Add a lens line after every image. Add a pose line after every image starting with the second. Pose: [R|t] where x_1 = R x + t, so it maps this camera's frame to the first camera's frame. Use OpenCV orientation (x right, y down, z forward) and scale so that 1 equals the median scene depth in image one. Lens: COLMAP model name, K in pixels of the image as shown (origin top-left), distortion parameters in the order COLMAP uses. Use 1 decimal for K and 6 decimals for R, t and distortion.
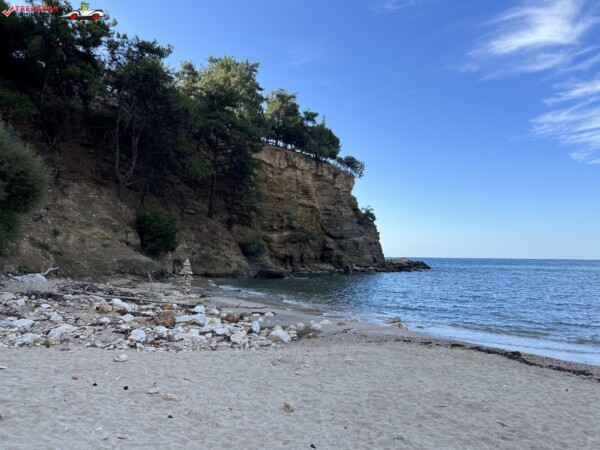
lens RADIAL K [[450.9, 0, 299.2], [0, 450.9, 223.1], [0, 0, 1]] dist [0.072281, -0.097282]
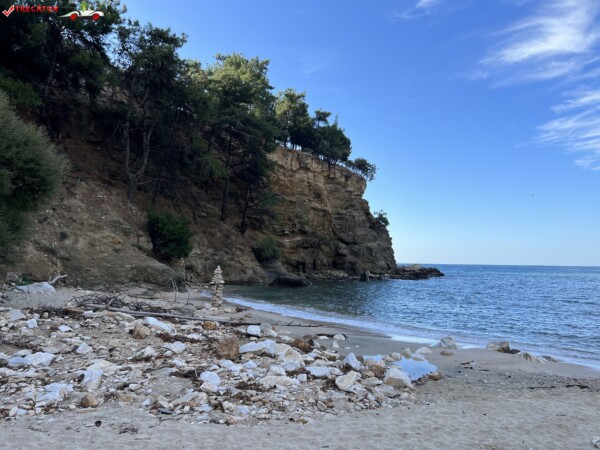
lens RADIAL K [[451.1, 0, 292.5], [0, 451.1, 225.0], [0, 0, 1]] dist [0.068434, -0.087585]
pose [[0.999973, 0.002524, -0.006970, -0.033904], [-0.002581, 0.999963, -0.008151, 0.002615], [0.006949, 0.008169, 0.999942, 0.047466]]
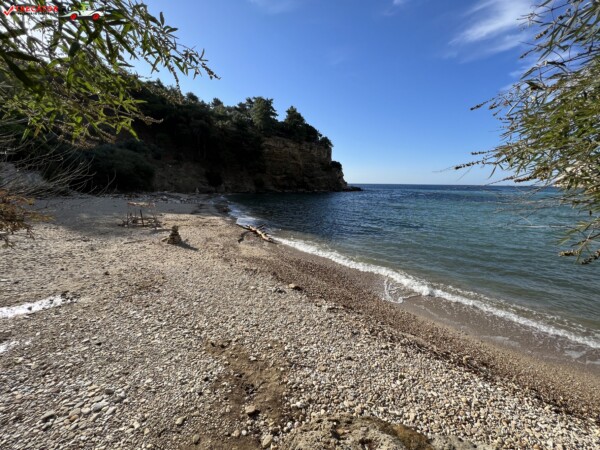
lens RADIAL K [[240.3, 0, 300.0], [0, 240.3, 225.0], [0, 0, 1]] dist [0.000842, 0.000115]
pose [[0.973951, 0.037680, -0.223605, 0.352464], [0.017489, 0.970678, 0.239745, -0.028546], [0.226082, -0.237410, 0.944735, -0.257691]]
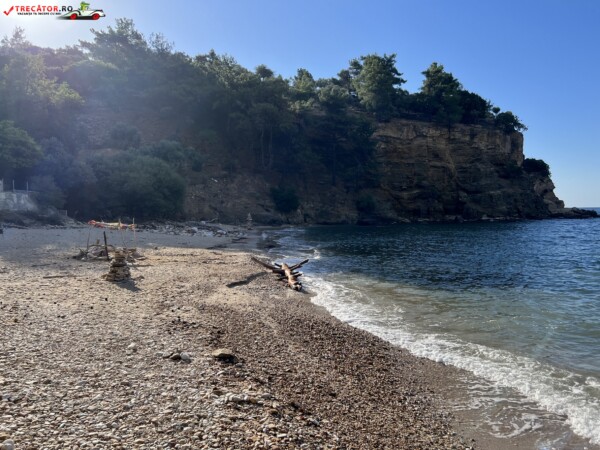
lens RADIAL K [[450.9, 0, 299.2], [0, 450.9, 223.1], [0, 0, 1]] dist [0.072281, -0.097282]
pose [[0.835352, -0.012796, -0.549566, 0.388333], [0.066427, 0.994753, 0.077809, -0.008882], [0.545687, -0.101504, 0.831819, -0.228565]]
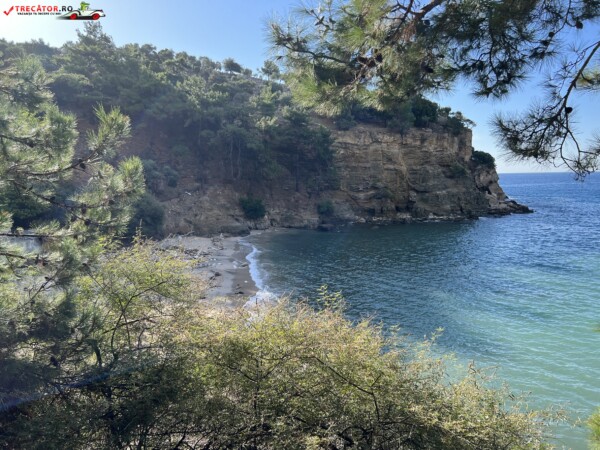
lens RADIAL K [[450.9, 0, 299.2], [0, 450.9, 223.1], [0, 0, 1]] dist [0.072281, -0.097282]
pose [[0.870469, 0.022934, -0.491689, 0.461125], [0.064454, 0.985002, 0.160052, -0.119801], [0.487985, -0.171012, 0.855936, -0.311986]]
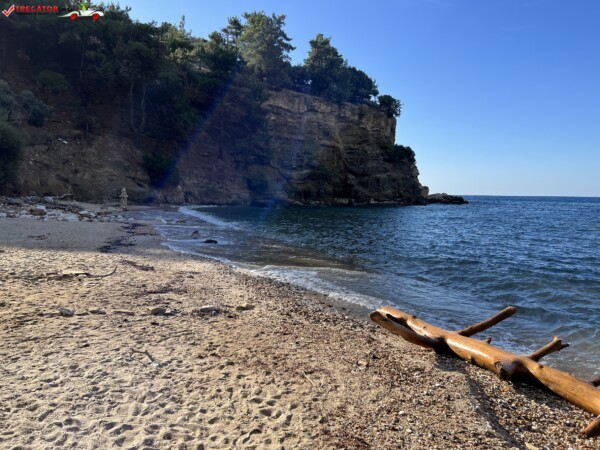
lens RADIAL K [[450.9, 0, 299.2], [0, 450.9, 223.1], [0, 0, 1]] dist [0.072281, -0.097282]
pose [[0.967045, 0.016986, -0.254040, 0.247322], [0.017391, 0.991035, 0.132468, 0.001585], [0.254012, -0.132521, 0.958079, -0.119794]]
